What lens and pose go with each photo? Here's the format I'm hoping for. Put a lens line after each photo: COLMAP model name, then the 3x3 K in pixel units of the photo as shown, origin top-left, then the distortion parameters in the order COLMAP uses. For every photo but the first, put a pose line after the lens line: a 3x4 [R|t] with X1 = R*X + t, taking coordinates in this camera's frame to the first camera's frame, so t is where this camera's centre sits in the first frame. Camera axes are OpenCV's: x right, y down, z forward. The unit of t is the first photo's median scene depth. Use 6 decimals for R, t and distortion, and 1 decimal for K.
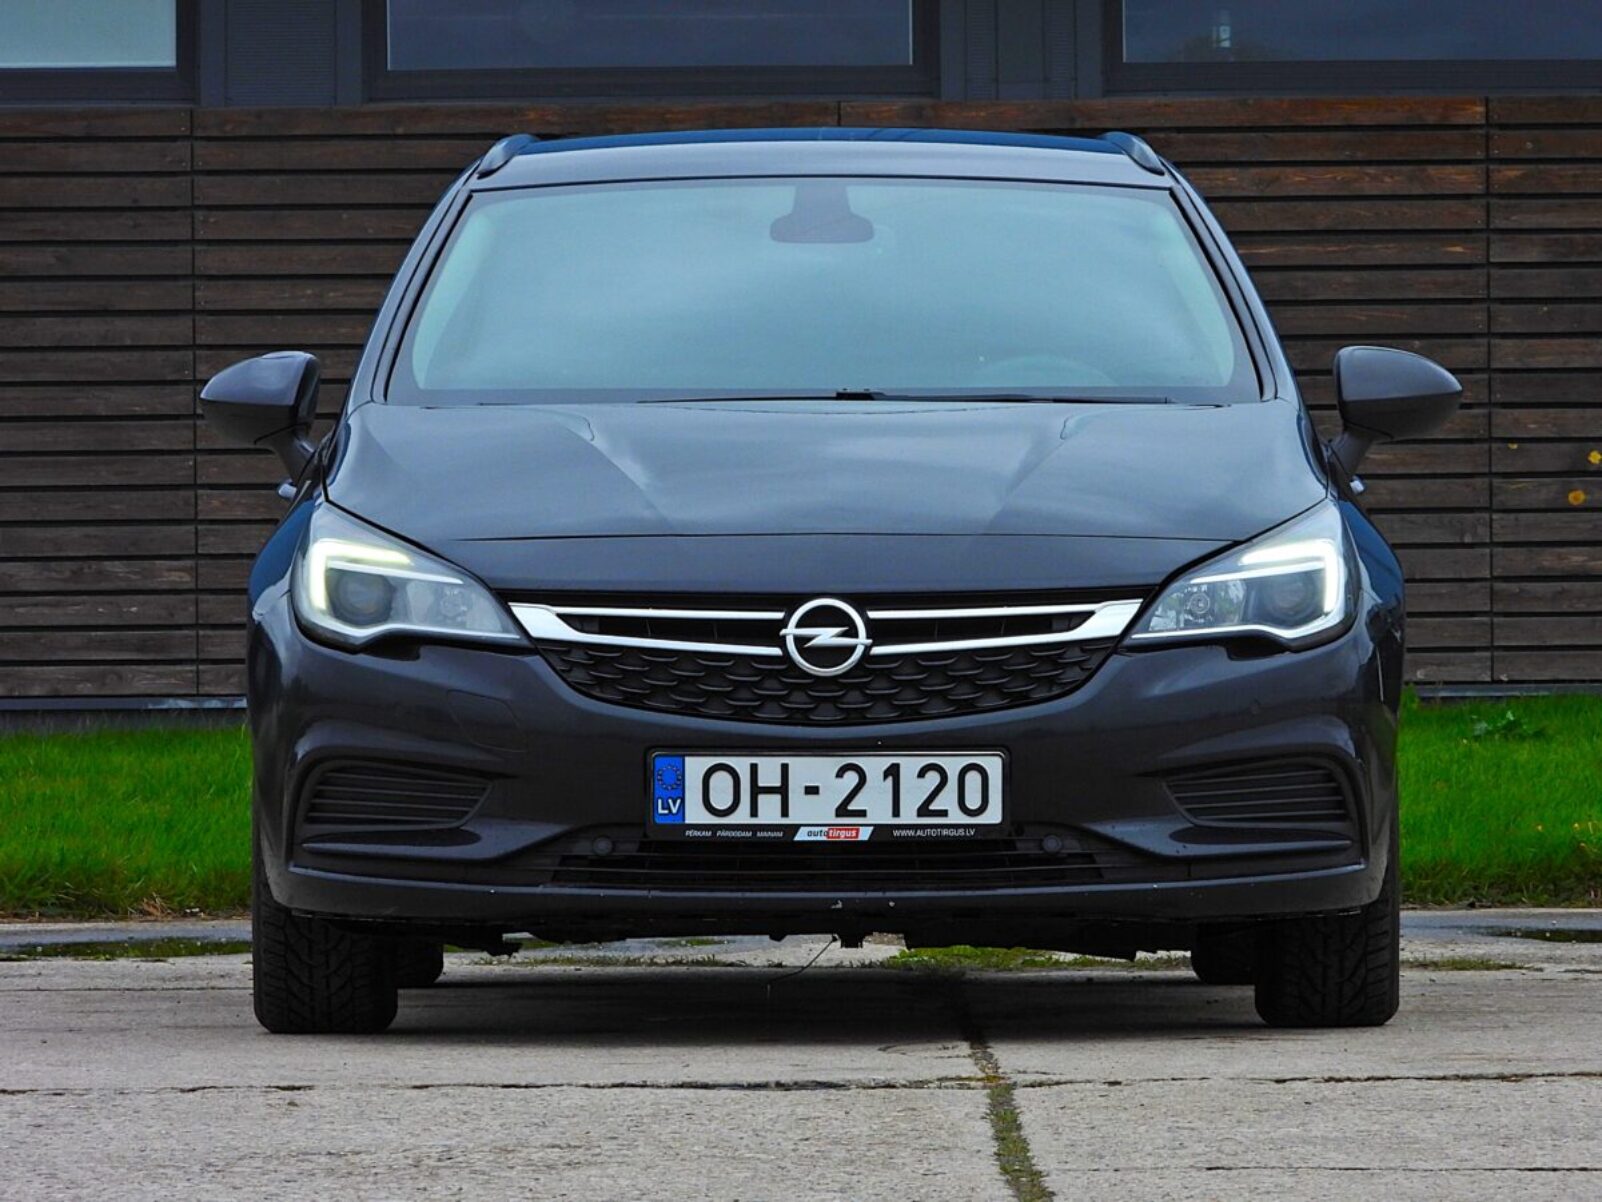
lens RADIAL K [[11125.2, 0, 801.0], [0, 11125.2, 601.0], [0, 0, 1]] dist [0.227524, -21.276844]
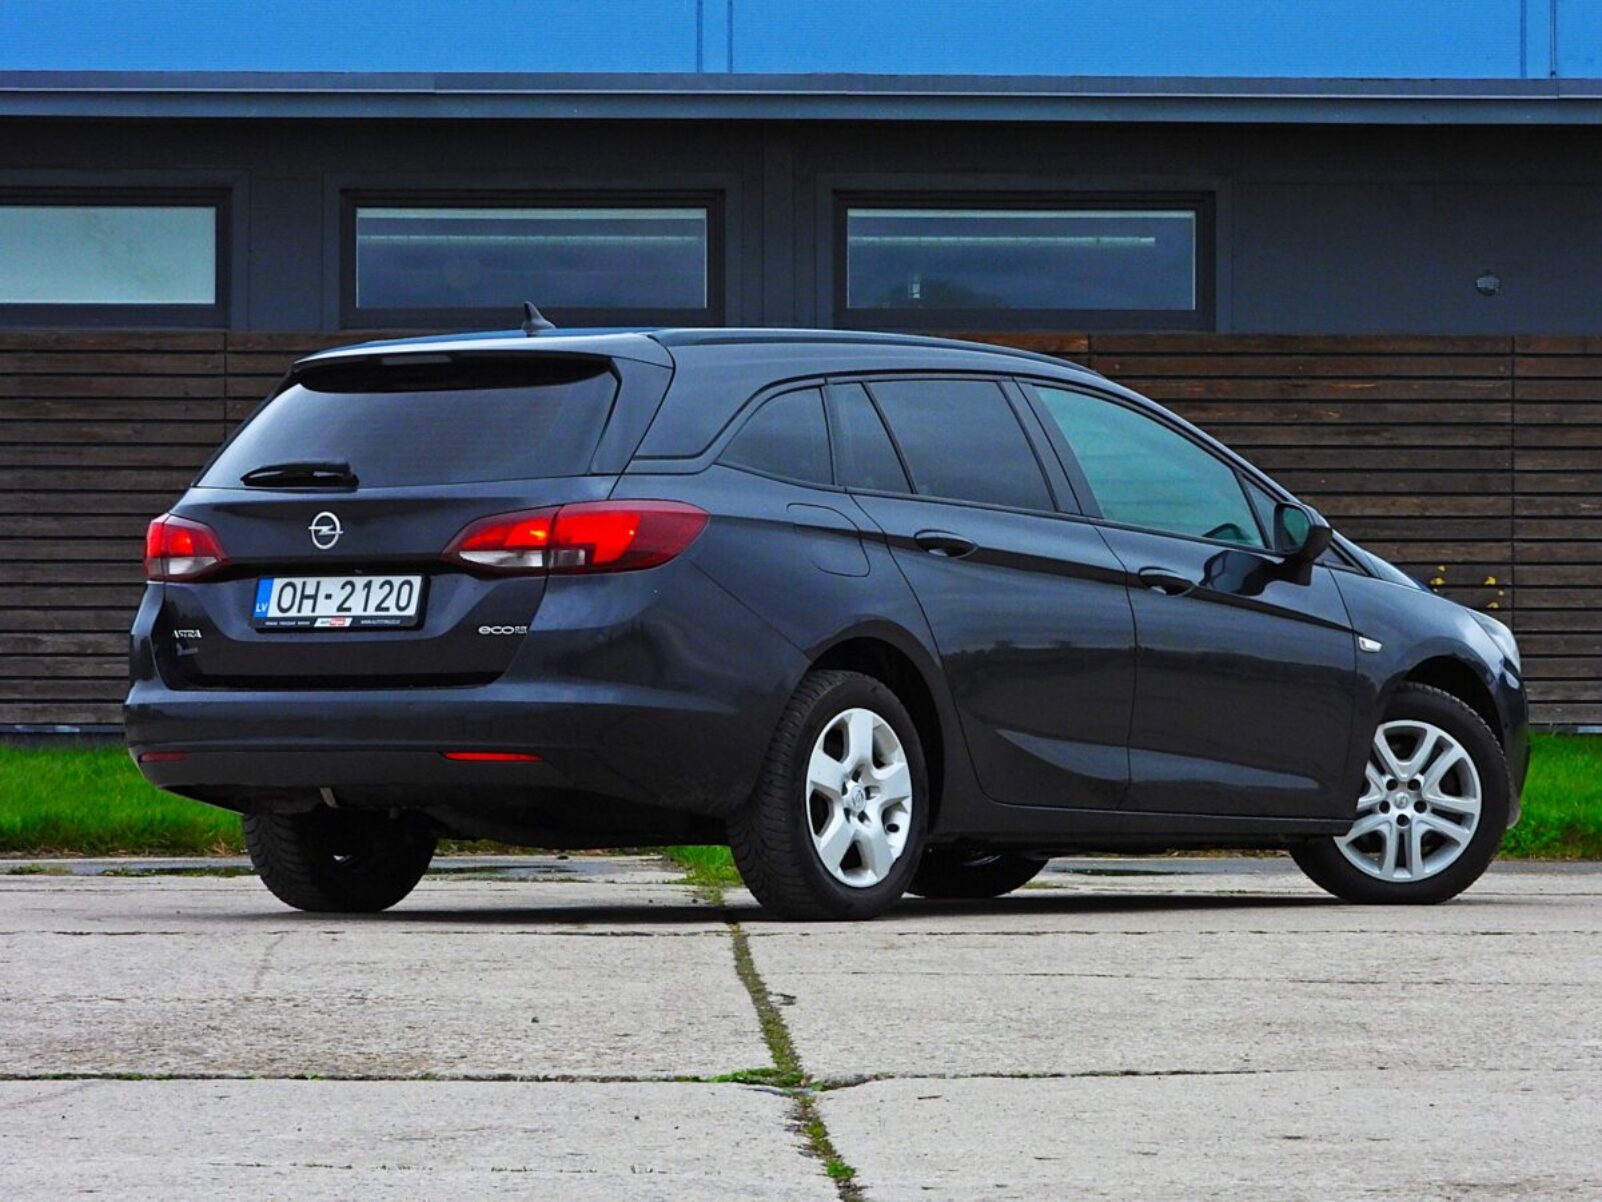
lens RADIAL K [[8260.7, 0, 801.0], [0, 8260.7, 601.0], [0, 0, 1]] dist [0.055274, 1.747185]
pose [[0.999728, 0.010659, 0.020759, 0.000015], [-0.010474, 0.999905, -0.008982, 0.001103], [-0.020853, 0.008762, 0.999744, -0.112693]]
